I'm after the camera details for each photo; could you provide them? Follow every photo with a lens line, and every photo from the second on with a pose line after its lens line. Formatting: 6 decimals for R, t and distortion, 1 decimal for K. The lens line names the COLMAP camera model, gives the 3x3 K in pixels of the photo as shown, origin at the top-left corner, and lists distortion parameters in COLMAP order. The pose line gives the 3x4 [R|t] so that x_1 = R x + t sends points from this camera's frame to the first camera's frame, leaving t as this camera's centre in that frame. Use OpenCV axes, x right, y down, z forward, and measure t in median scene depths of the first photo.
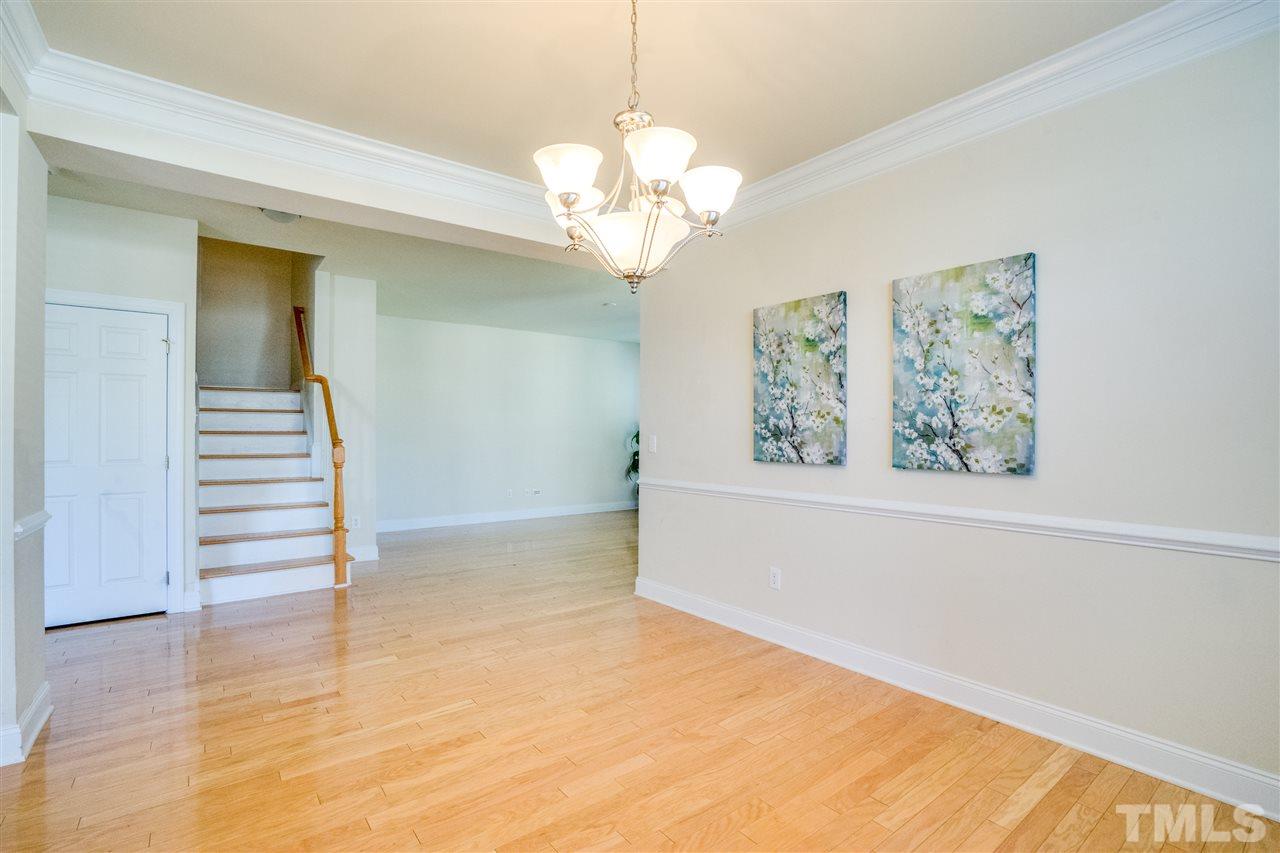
lens RADIAL K [[587.1, 0, 631.7], [0, 587.1, 431.7], [0, 0, 1]] dist [-0.061471, 0.022618]
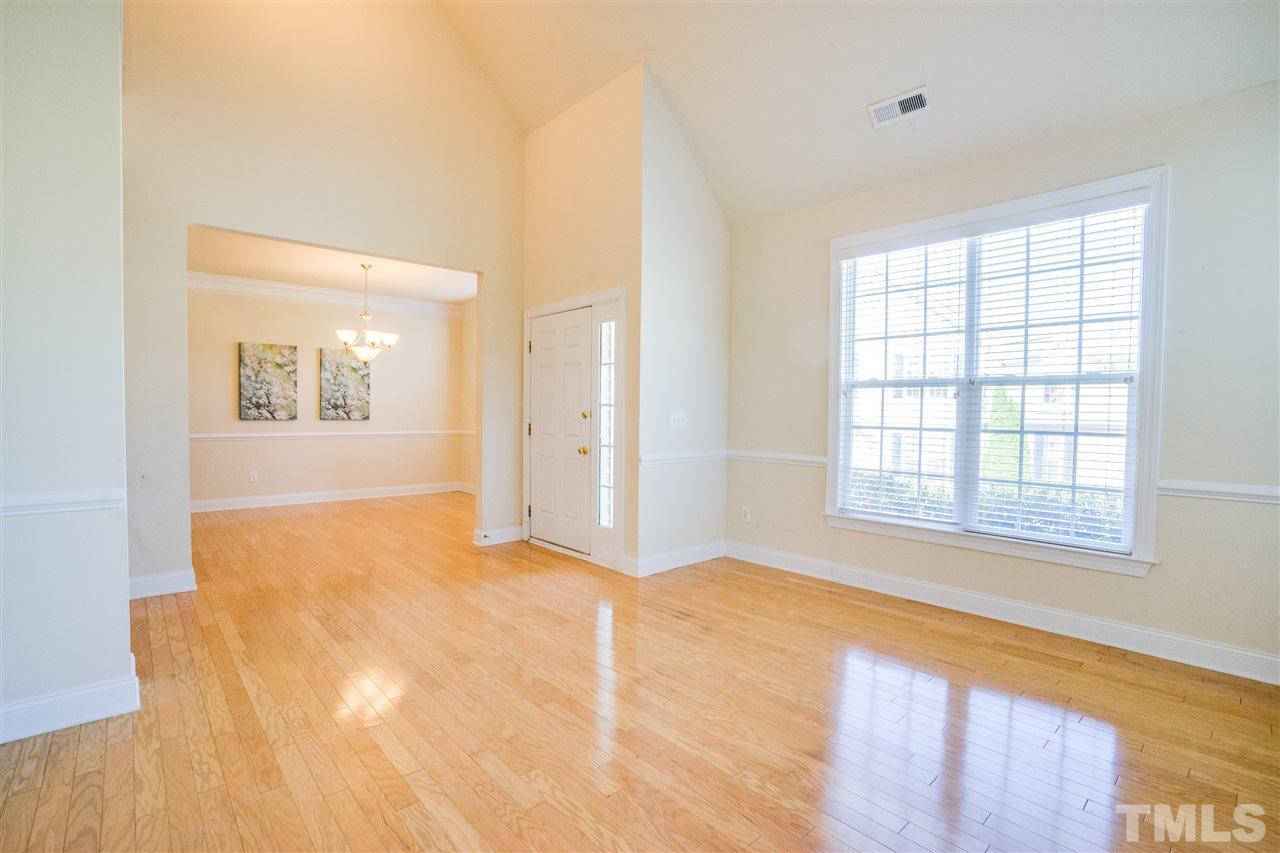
lens RADIAL K [[587.1, 0, 631.7], [0, 587.1, 431.7], [0, 0, 1]] dist [-0.061471, 0.022618]
pose [[-0.078833, -0.036946, 0.996203, -1.978289], [-0.014294, 0.999252, 0.035928, 0.002692], [-0.996785, -0.011407, -0.079302, -0.169629]]
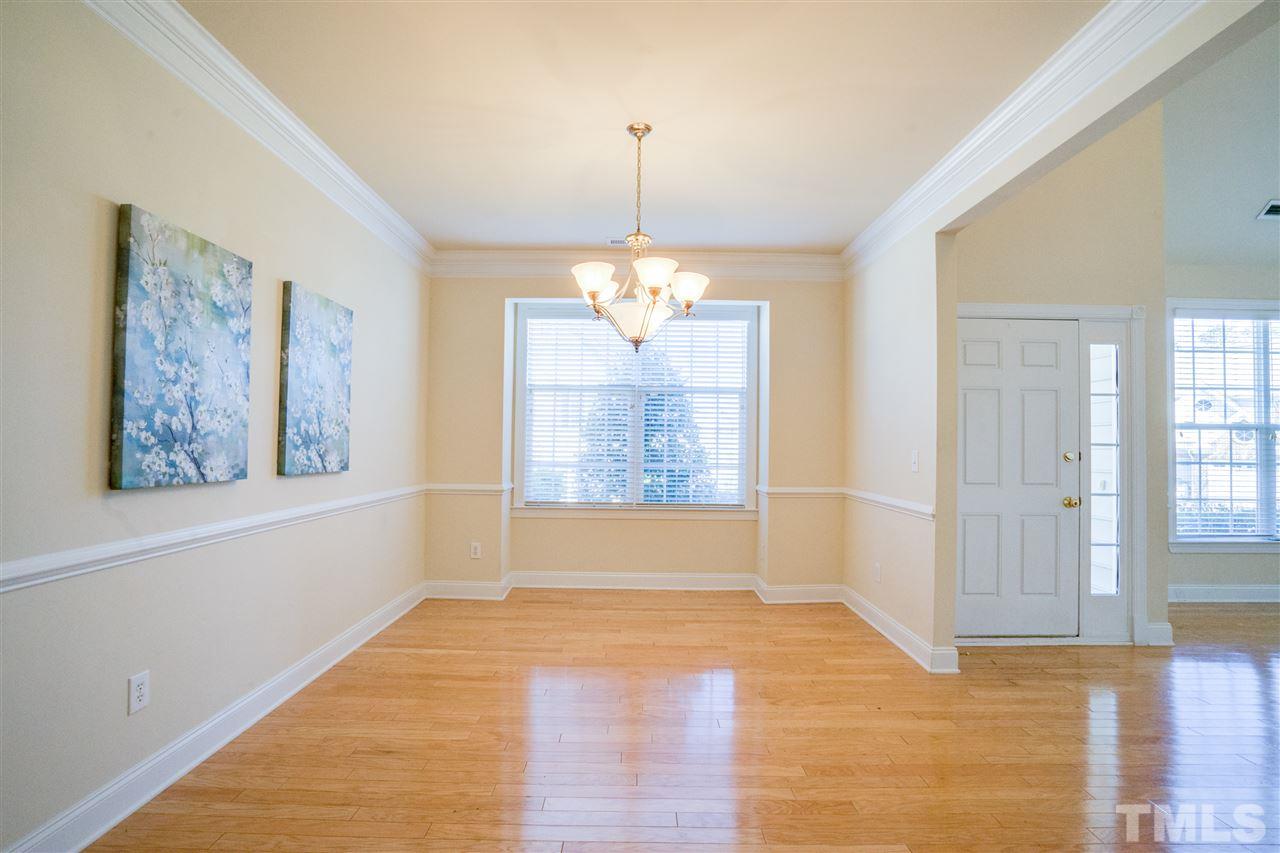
lens RADIAL K [[587.1, 0, 631.7], [0, 587.1, 431.7], [0, 0, 1]] dist [-0.061471, 0.022618]
pose [[-0.794702, 0.001679, 0.606998, -0.506032], [-0.014082, 0.999676, -0.021203, 0.001519], [-0.606837, -0.025397, -0.794421, 1.230120]]
